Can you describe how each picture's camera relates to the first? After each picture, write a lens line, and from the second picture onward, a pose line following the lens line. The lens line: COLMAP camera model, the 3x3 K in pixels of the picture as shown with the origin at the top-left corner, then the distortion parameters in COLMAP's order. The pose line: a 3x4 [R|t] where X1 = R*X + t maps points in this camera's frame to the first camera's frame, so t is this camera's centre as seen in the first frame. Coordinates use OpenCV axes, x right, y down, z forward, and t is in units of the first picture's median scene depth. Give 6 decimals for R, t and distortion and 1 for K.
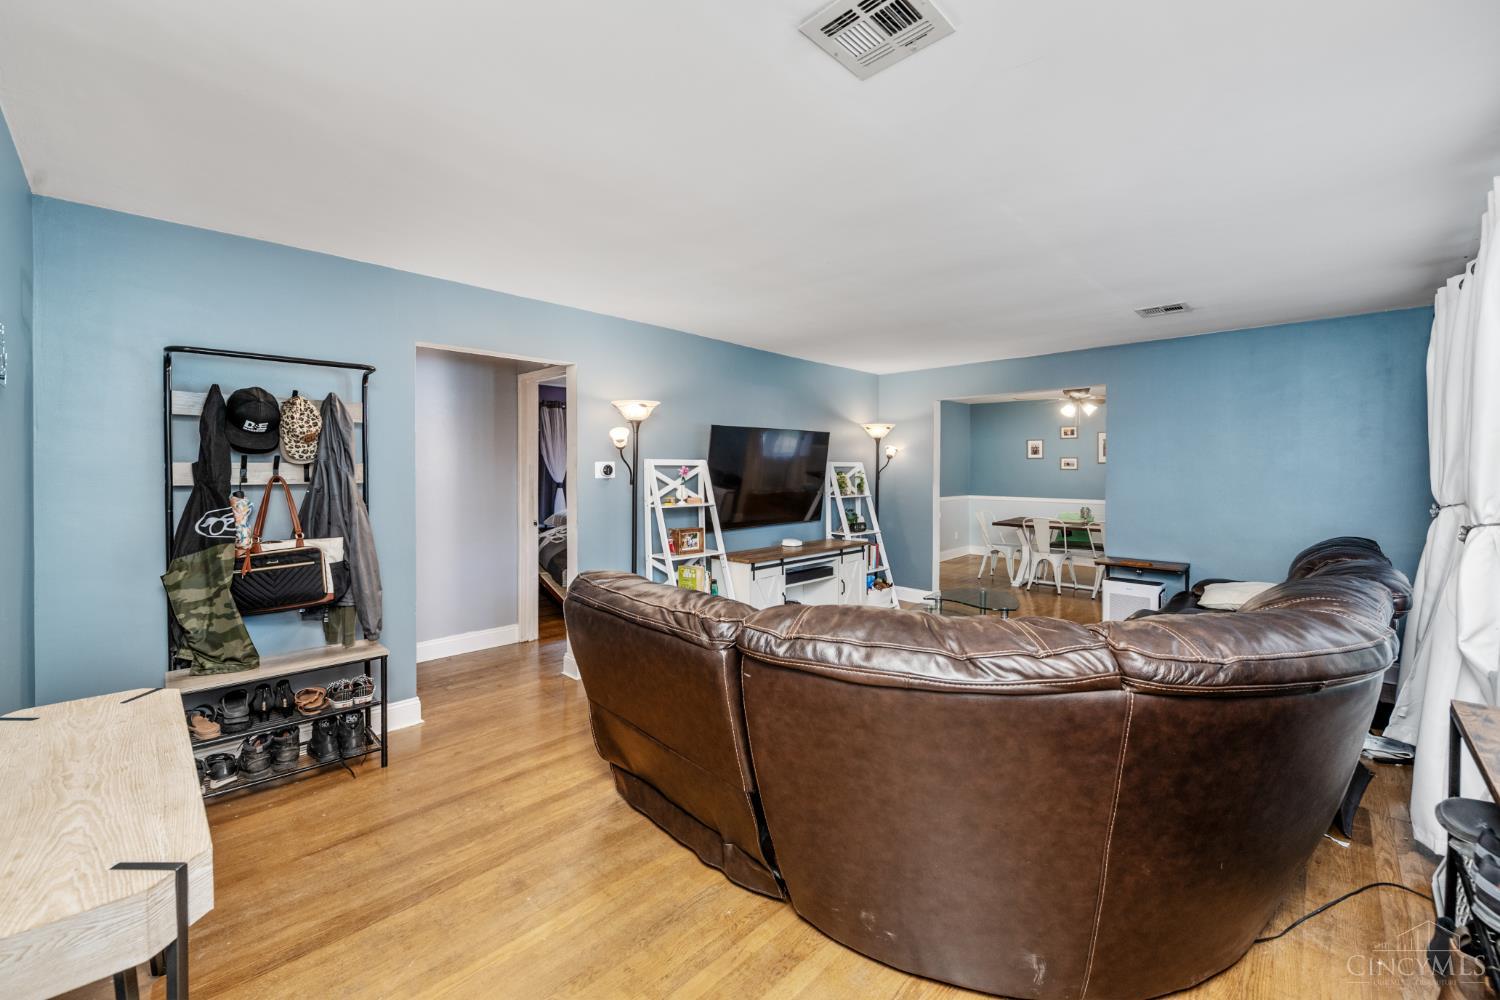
lens RADIAL K [[597.2, 0, 752.1], [0, 597.2, 497.5], [0, 0, 1]] dist [0.000133, -0.000105]
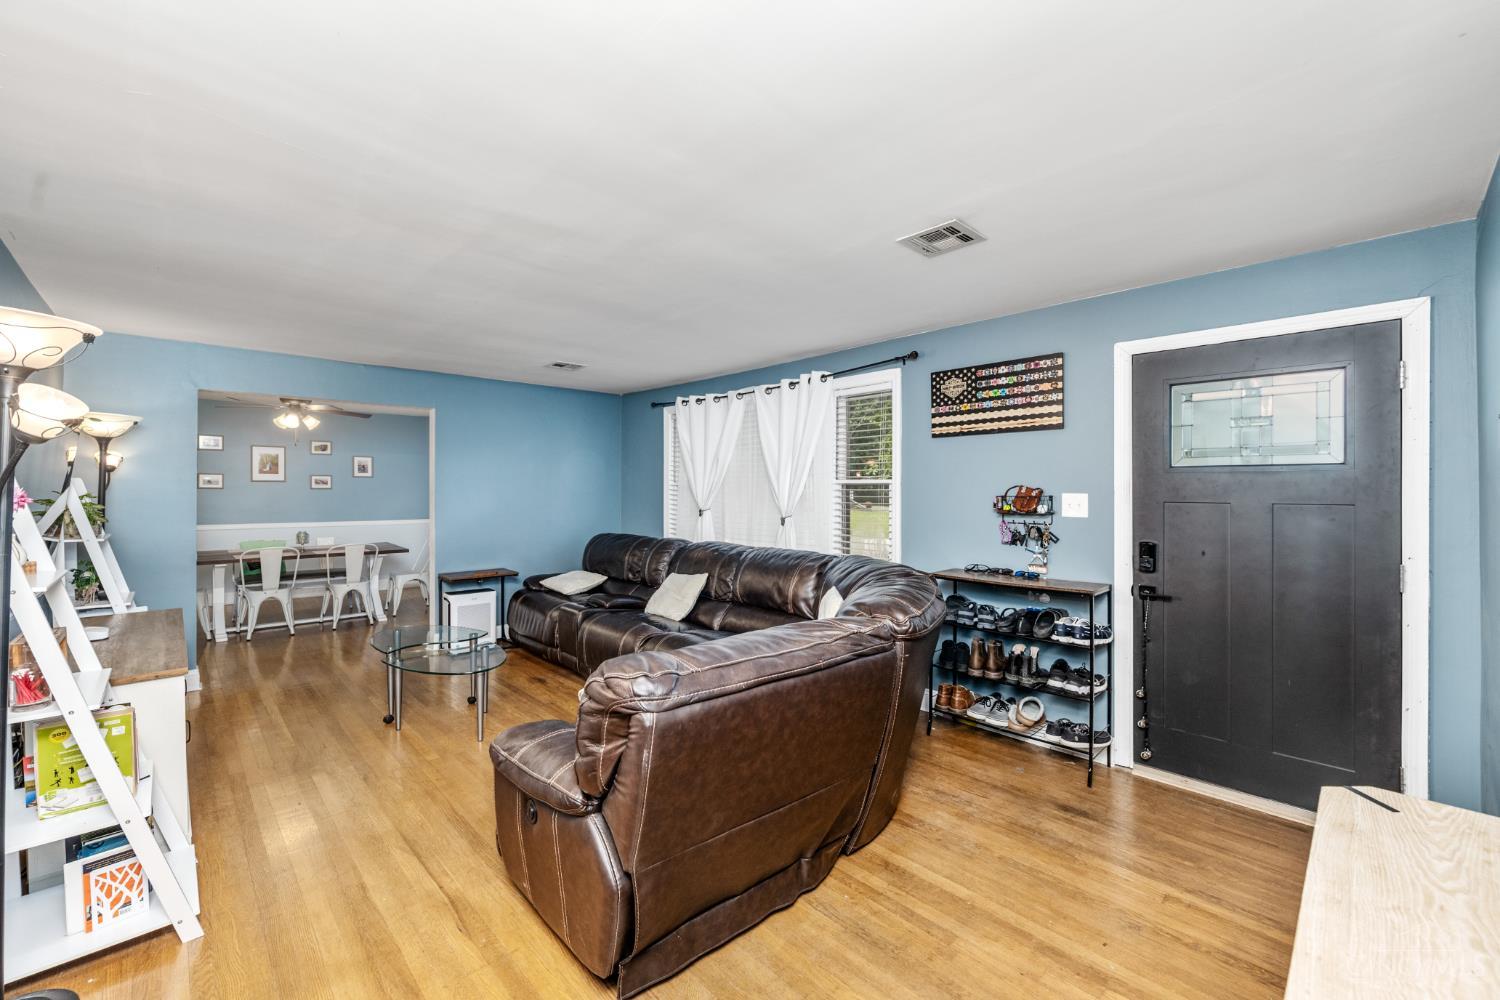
lens RADIAL K [[597.2, 0, 752.1], [0, 597.2, 497.5], [0, 0, 1]] dist [0.000133, -0.000105]
pose [[0.034510, -0.008311, 0.999370, -0.400019], [0.036008, 0.999327, 0.007067, -0.020631], [-0.998755, 0.035742, 0.034786, 0.386615]]
